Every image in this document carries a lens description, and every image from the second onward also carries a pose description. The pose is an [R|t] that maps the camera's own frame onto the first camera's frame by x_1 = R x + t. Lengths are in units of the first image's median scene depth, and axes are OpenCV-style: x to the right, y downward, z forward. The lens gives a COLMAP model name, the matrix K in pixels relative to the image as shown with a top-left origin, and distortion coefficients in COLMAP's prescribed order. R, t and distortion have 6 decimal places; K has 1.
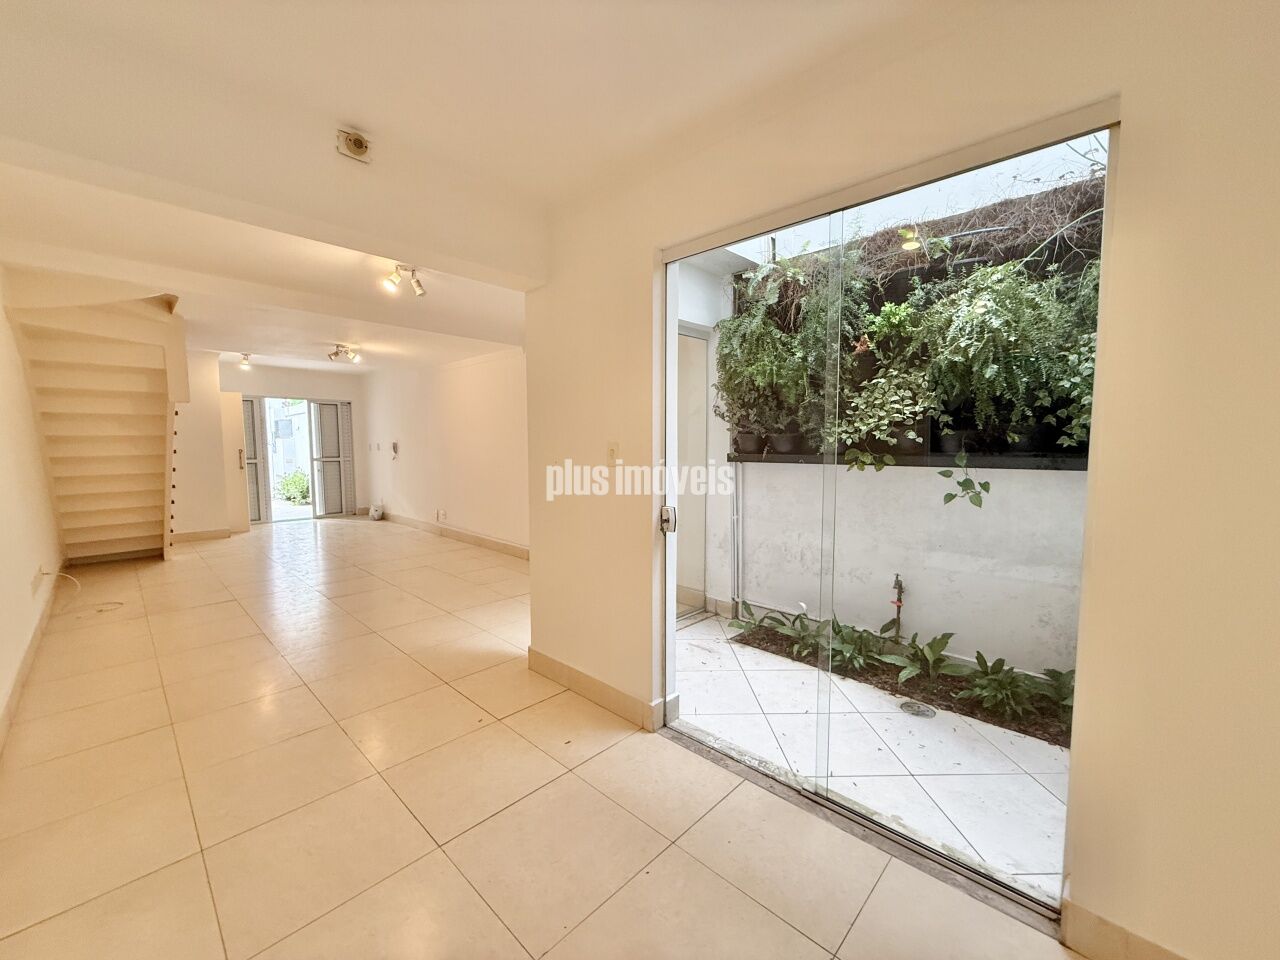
lens RADIAL K [[512.4, 0, 641.3], [0, 512.4, 479.8], [0, 0, 1]] dist [-0.004164, 0.000863]
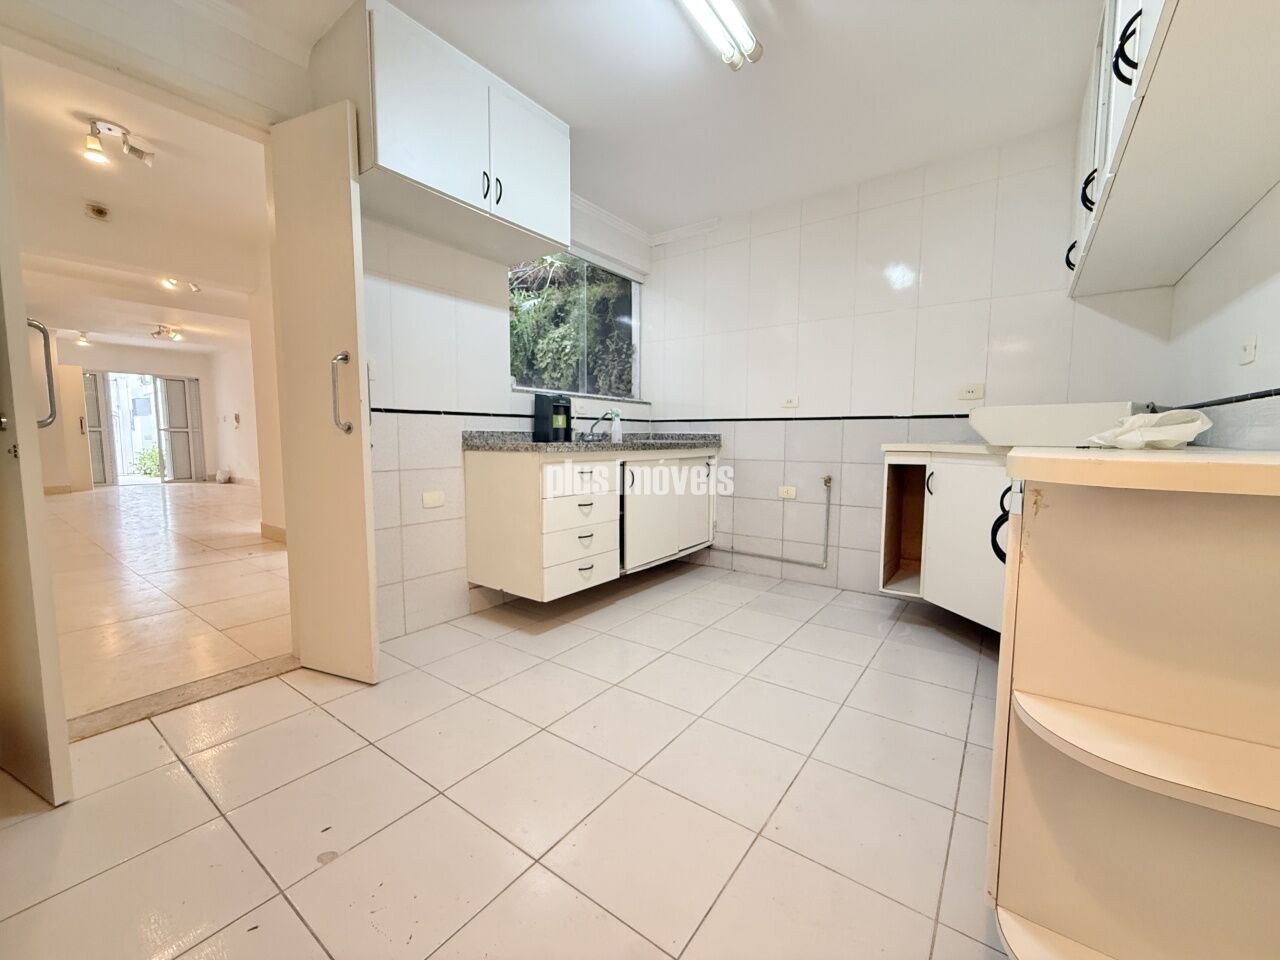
lens RADIAL K [[512.4, 0, 640.2], [0, 512.4, 479.9], [0, 0, 1]] dist [-0.004164, 0.000863]
pose [[0.991448, -0.007706, 0.130275, 0.263242], [0.006299, 0.999917, 0.011210, 0.068008], [-0.130351, -0.010293, 0.991414, -0.251611]]
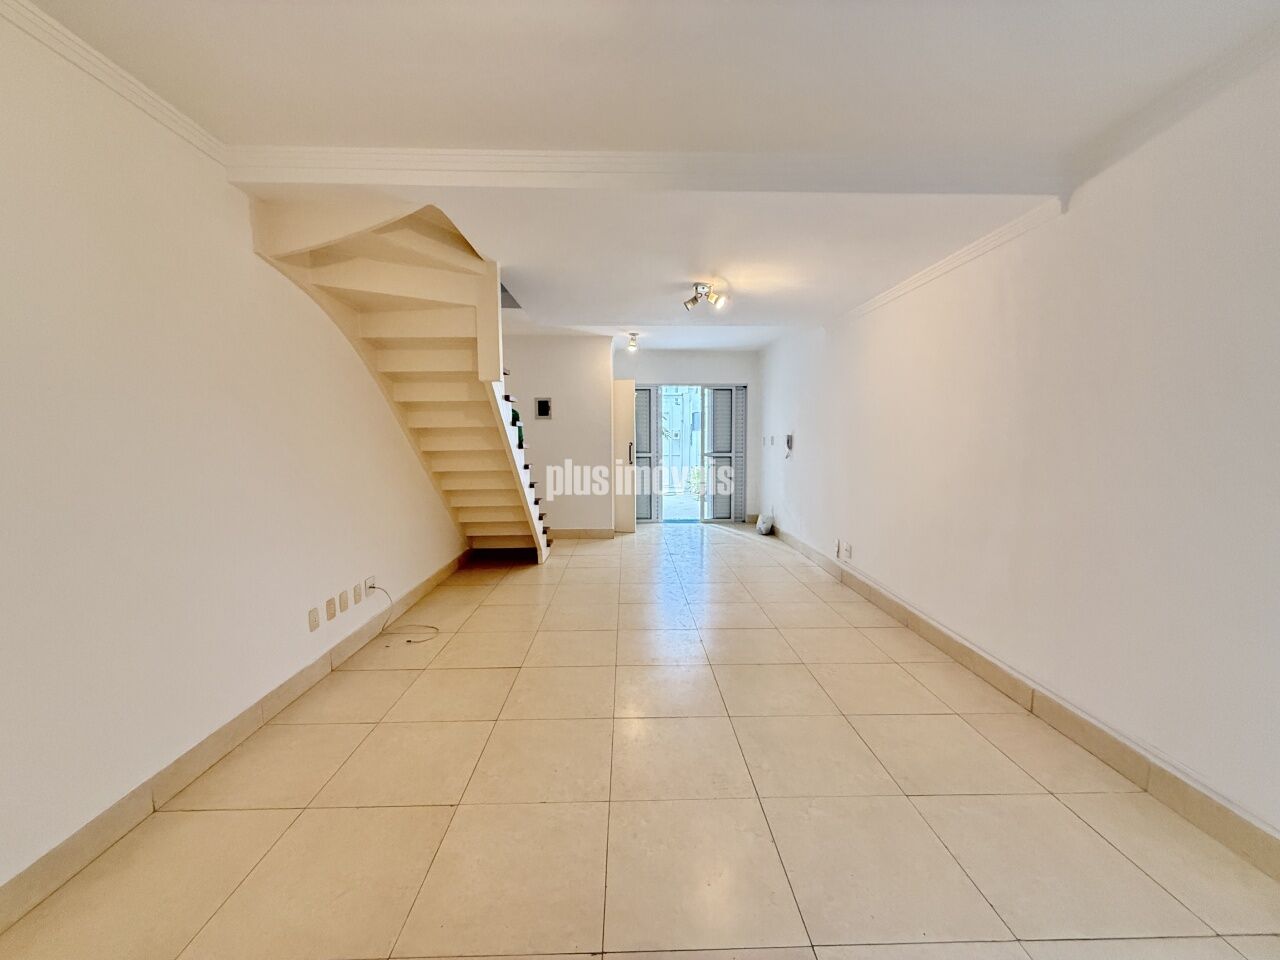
lens RADIAL K [[512.4, 0, 639.0], [0, 512.4, 477.7], [0, 0, 1]] dist [-0.004164, 0.000863]
pose [[0.710516, 0.058031, -0.701284, -0.116812], [-0.049964, 0.998239, 0.031983, -0.024361], [0.701905, 0.012315, 0.712164, 0.327956]]
